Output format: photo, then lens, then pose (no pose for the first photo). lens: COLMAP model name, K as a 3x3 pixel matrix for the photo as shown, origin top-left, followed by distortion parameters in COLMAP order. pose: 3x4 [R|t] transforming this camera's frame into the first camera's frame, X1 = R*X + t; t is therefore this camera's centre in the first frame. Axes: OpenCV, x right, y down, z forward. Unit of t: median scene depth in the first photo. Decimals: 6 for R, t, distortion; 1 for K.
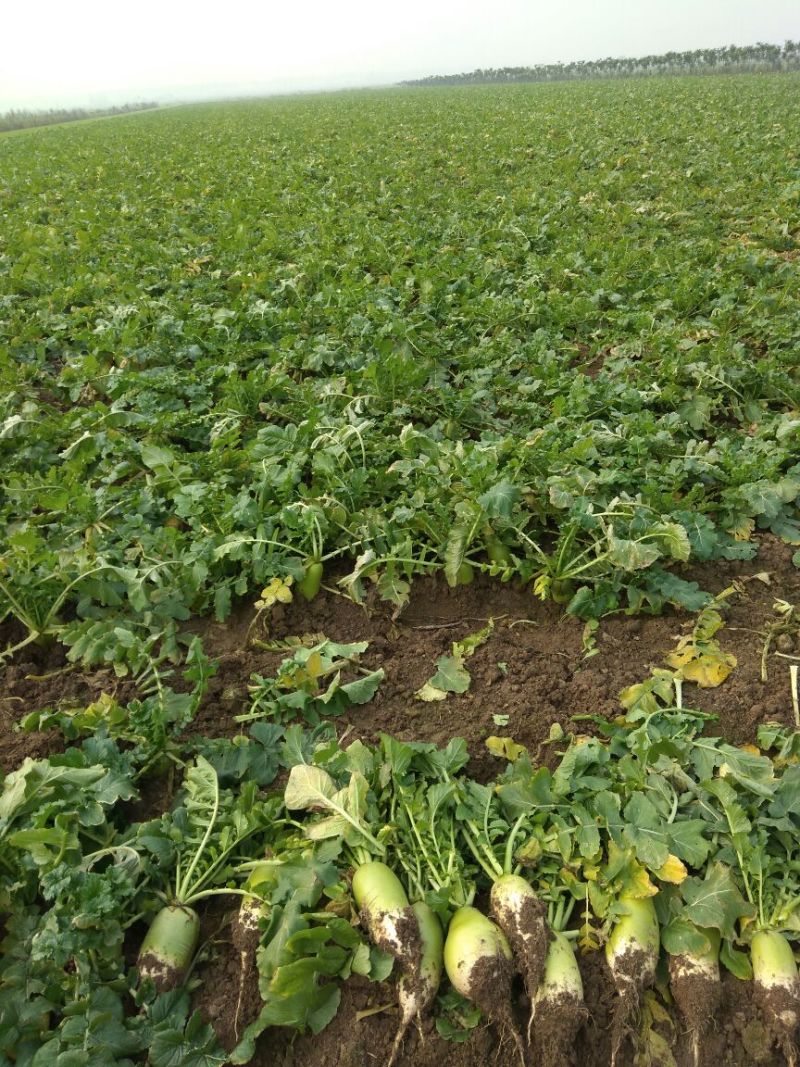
lens RADIAL K [[831.6, 0, 400.0], [0, 831.6, 533.5], [0, 0, 1]] dist [0.082264, -0.118210]
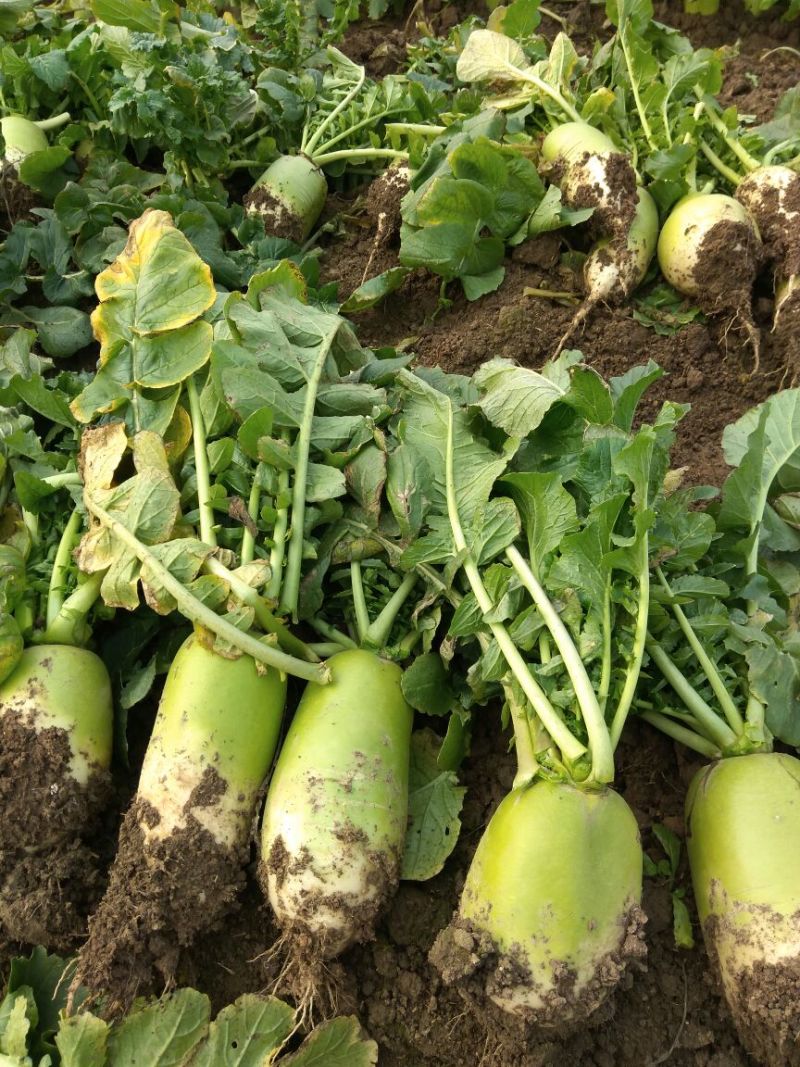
lens RADIAL K [[831.6, 0, 400.0], [0, 831.6, 533.5], [0, 0, 1]] dist [0.082264, -0.118210]
pose [[0.977646, 0.184967, -0.099978, -0.044188], [-0.150079, 0.946916, 0.284299, 0.563414], [0.147257, -0.262939, 0.953509, 0.224227]]
